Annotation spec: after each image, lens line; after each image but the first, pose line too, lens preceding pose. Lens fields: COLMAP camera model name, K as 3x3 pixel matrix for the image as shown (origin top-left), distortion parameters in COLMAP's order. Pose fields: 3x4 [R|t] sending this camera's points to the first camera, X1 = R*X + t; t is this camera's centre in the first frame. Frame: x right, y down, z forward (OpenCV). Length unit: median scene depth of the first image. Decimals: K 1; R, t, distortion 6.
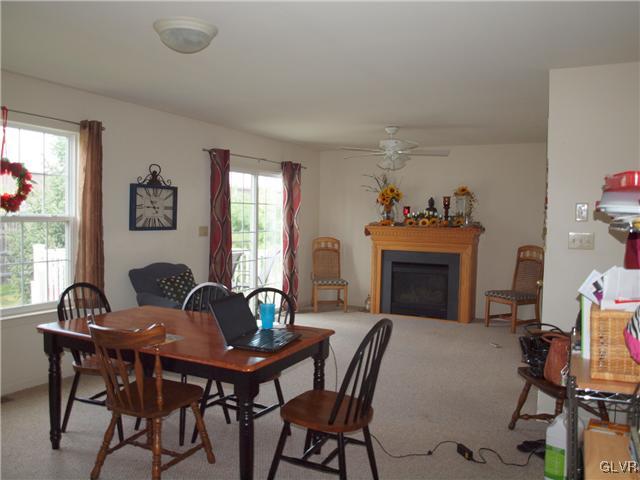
lens RADIAL K [[521.5, 0, 319.8], [0, 521.5, 238.8], [0, 0, 1]] dist [-0.107499, 0.068941]
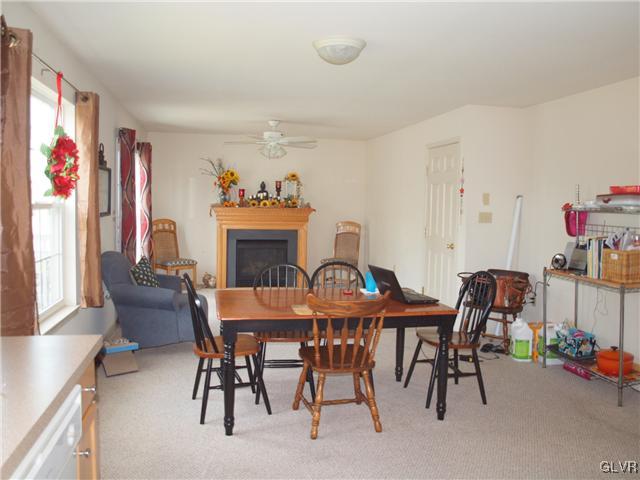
lens RADIAL K [[521.5, 0, 319.4], [0, 521.5, 240.5], [0, 0, 1]] dist [-0.107499, 0.068941]
pose [[0.782032, -0.050372, 0.621199, -0.402776], [0.020988, 0.998292, 0.054529, -0.010214], [-0.622884, -0.029606, 0.781754, 0.034756]]
